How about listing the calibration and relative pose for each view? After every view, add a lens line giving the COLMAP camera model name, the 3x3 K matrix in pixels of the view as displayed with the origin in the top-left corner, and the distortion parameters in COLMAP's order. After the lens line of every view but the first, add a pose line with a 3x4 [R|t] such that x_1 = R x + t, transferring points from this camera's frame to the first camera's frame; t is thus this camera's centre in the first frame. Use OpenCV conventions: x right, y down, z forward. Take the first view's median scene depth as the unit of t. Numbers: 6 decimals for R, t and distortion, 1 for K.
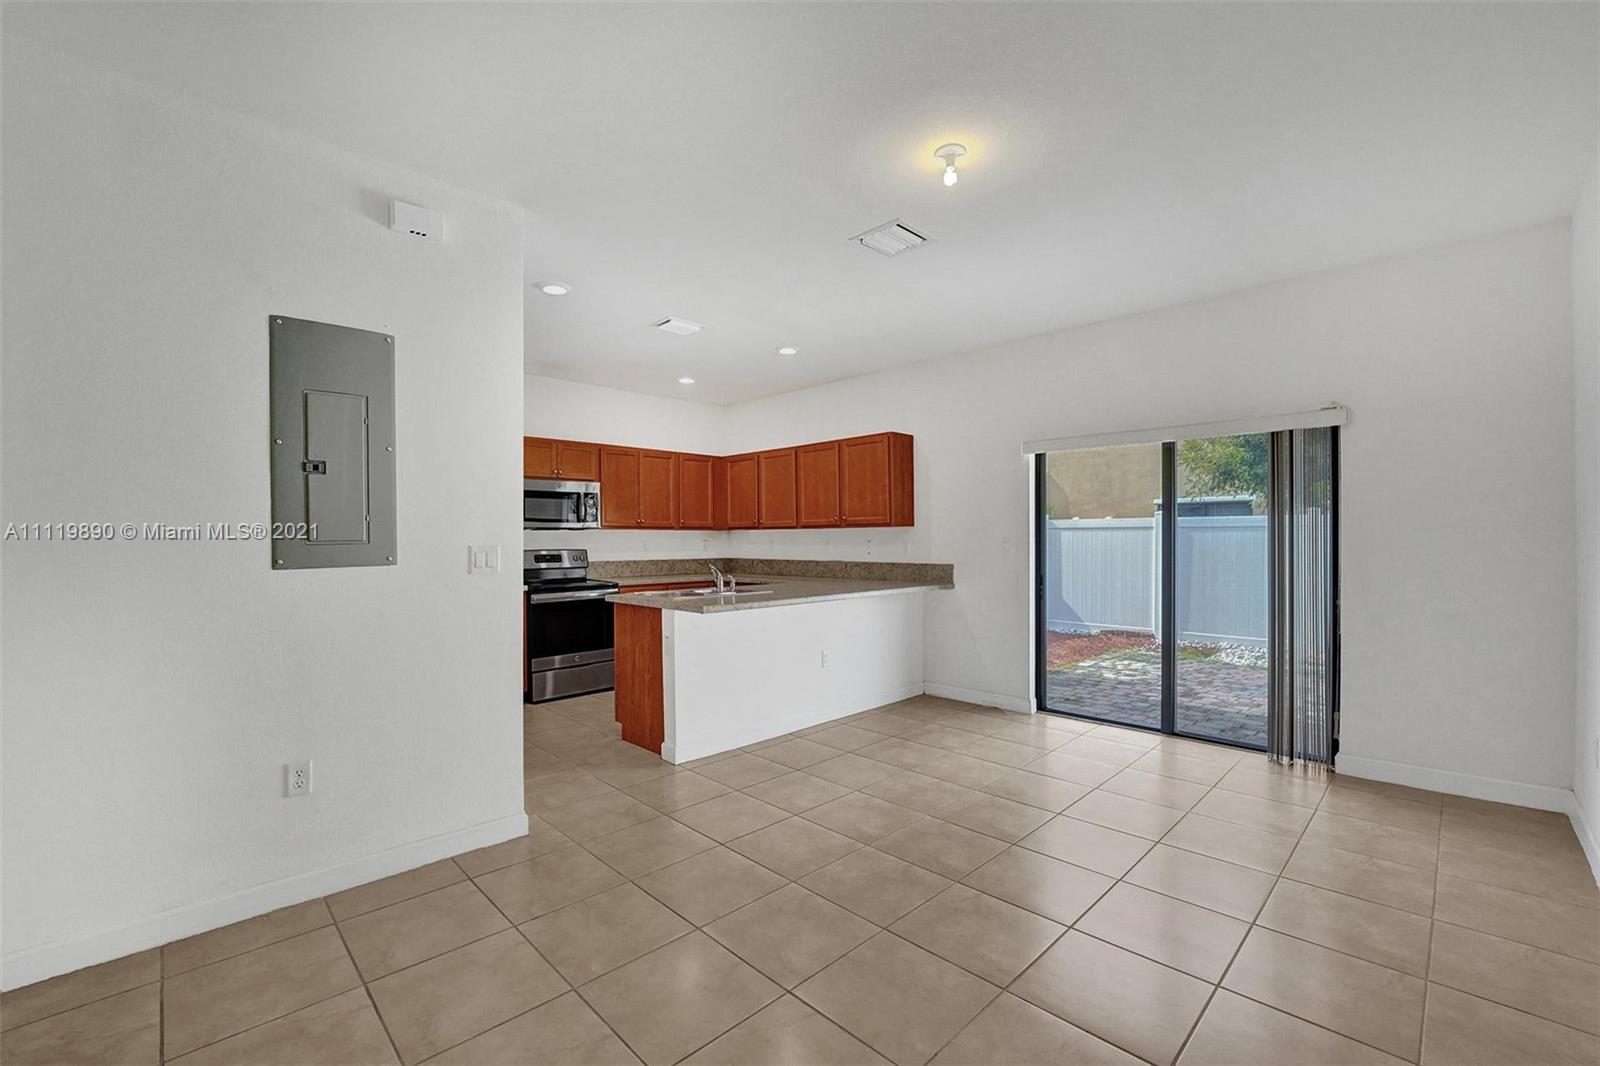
lens RADIAL K [[665.8, 0, 790.5], [0, 665.8, 533.6], [0, 0, 1]] dist [-0.002916, -0.000184]
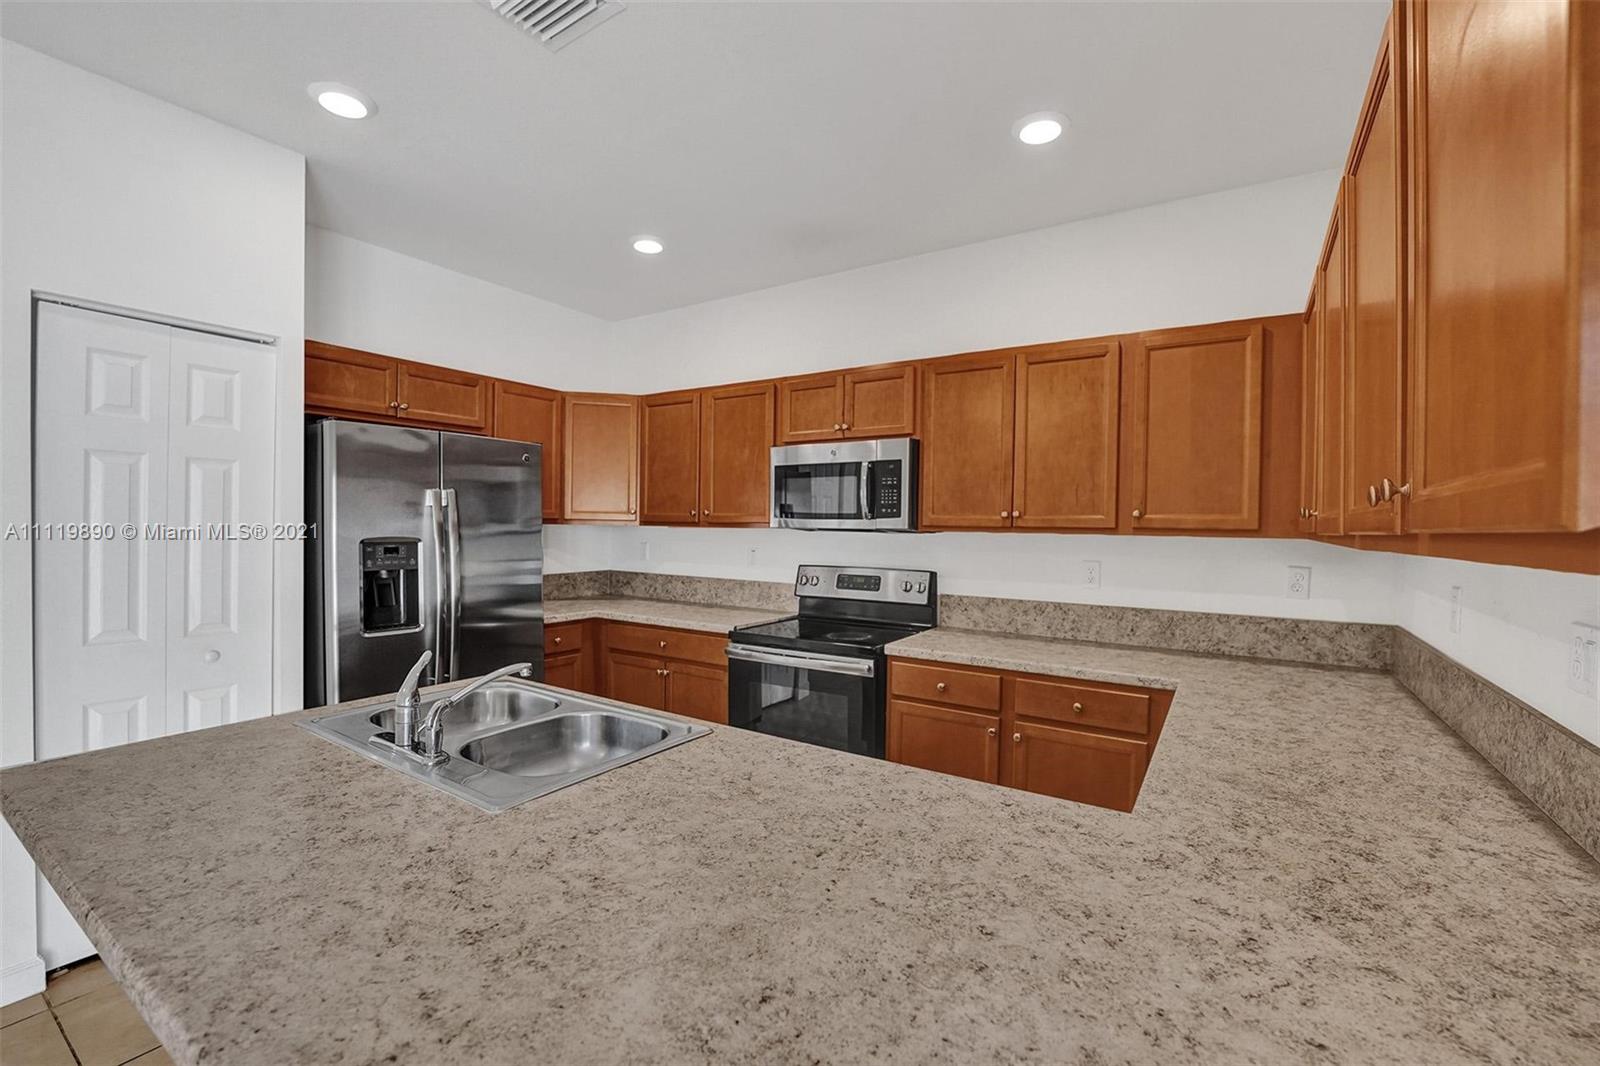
lens RADIAL K [[680.7, 0, 800.0], [0, 680.7, 533.0], [0, 0, 1]] dist [-0.023862, 0.000031]
pose [[0.229885, 0.021063, -0.972990, 0.193771], [-0.006846, 0.999776, 0.020026, -0.016462], [0.973194, 0.002058, 0.229977, 0.839565]]
